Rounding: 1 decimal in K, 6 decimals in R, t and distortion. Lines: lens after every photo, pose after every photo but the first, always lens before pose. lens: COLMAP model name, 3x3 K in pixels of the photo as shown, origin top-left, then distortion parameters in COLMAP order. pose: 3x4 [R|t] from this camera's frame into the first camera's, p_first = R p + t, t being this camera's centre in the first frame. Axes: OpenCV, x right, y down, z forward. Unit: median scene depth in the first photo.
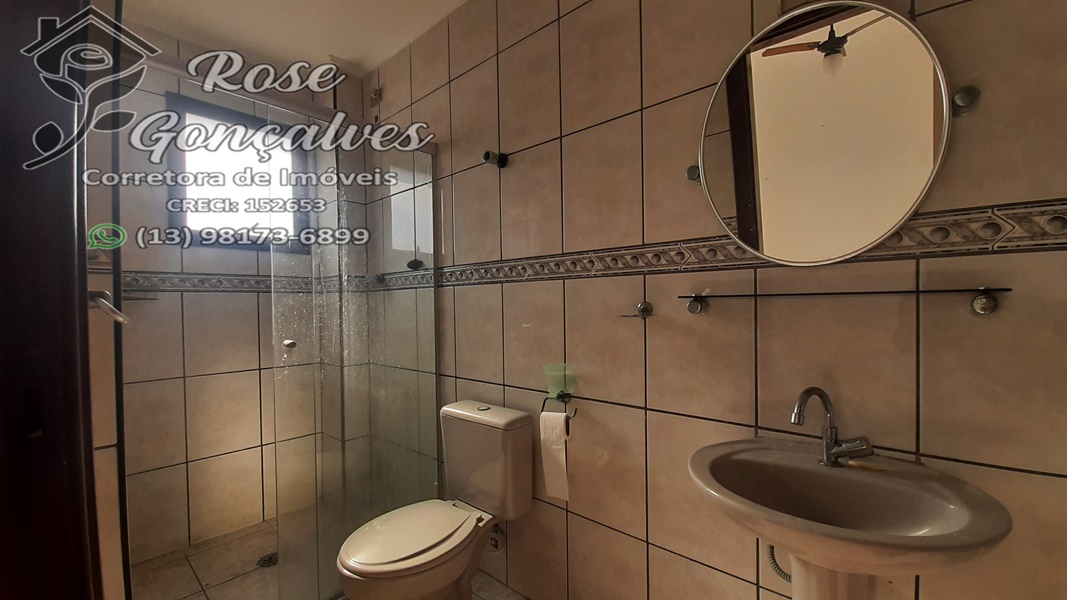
lens RADIAL K [[416.1, 0, 533.1], [0, 416.1, 303.7], [0, 0, 1]] dist [-0.015438, -0.003234]
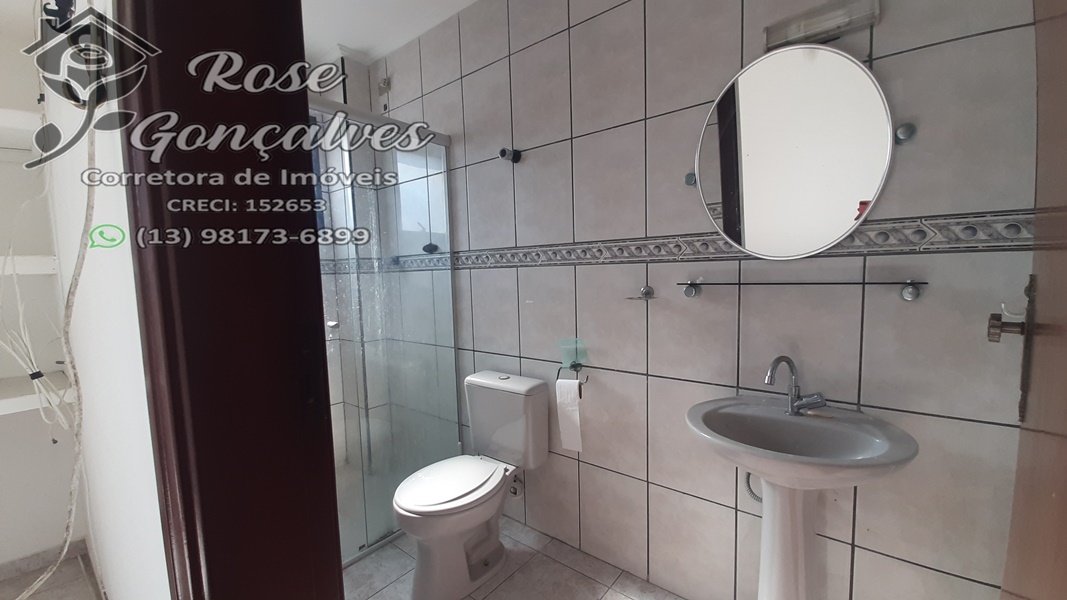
lens RADIAL K [[416.1, 0, 531.1], [0, 416.1, 302.0], [0, 0, 1]] dist [-0.015438, -0.003234]
pose [[0.999142, -0.014728, 0.038697, -0.107369], [0.011969, 0.997434, 0.070585, -0.046084], [-0.039637, -0.070061, 0.996755, -0.171027]]
